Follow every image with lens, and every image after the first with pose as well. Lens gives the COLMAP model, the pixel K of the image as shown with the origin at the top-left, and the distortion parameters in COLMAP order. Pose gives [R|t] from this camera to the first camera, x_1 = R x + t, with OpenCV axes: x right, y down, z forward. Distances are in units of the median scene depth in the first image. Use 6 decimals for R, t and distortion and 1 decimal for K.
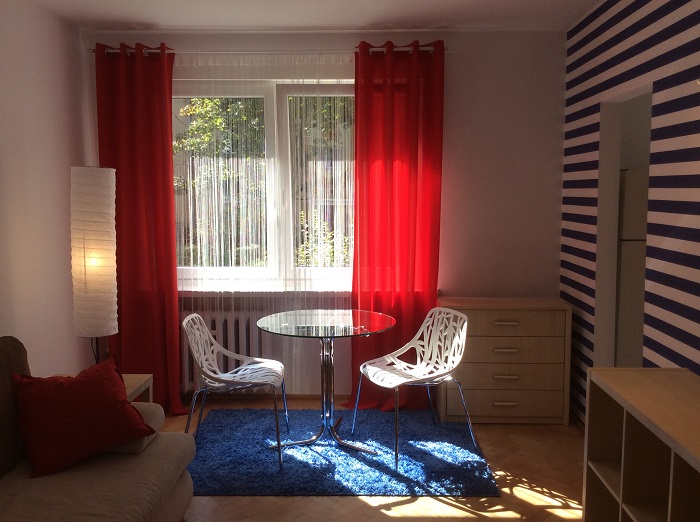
lens RADIAL K [[637.0, 0, 355.8], [0, 637.0, 262.9], [0, 0, 1]] dist [0.129318, -0.253103]
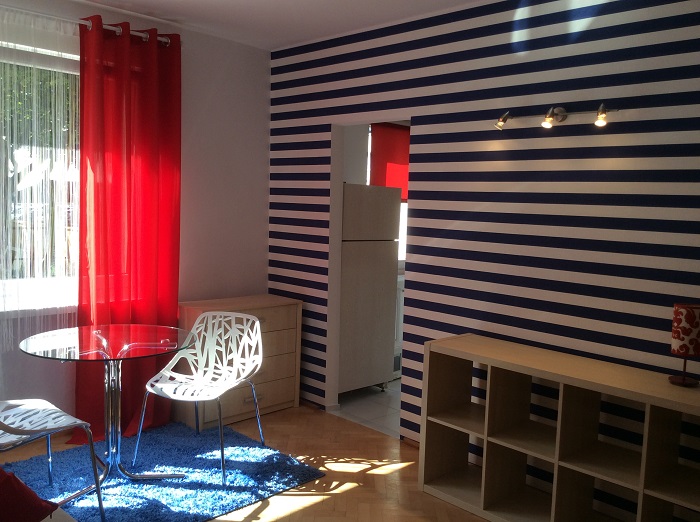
lens RADIAL K [[637.0, 0, 355.8], [0, 637.0, 262.9], [0, 0, 1]] dist [0.129318, -0.253103]
pose [[0.684241, -0.037064, 0.728313, -0.436370], [0.041061, 0.999081, 0.012267, -0.007695], [-0.728099, 0.021512, 0.685135, 0.172694]]
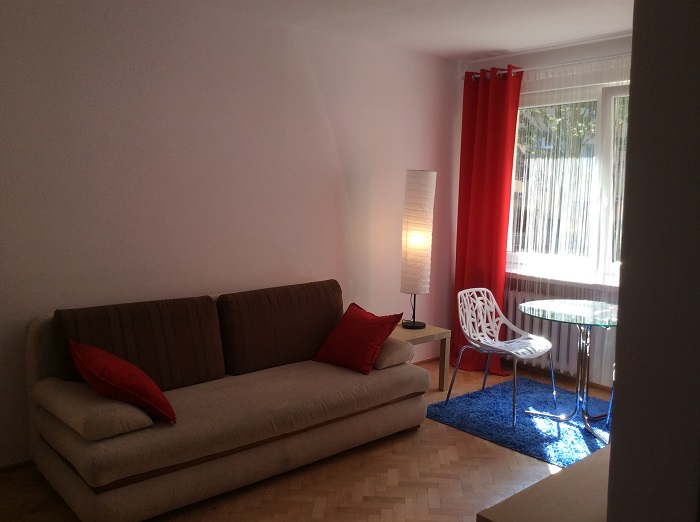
lens RADIAL K [[637.0, 0, 355.8], [0, 637.0, 262.9], [0, 0, 1]] dist [0.129318, -0.253103]
pose [[0.676072, 0.097393, -0.730371, 0.462285], [-0.094281, 0.994512, 0.045343, -0.001263], [0.730779, 0.038205, 0.681544, -0.013182]]
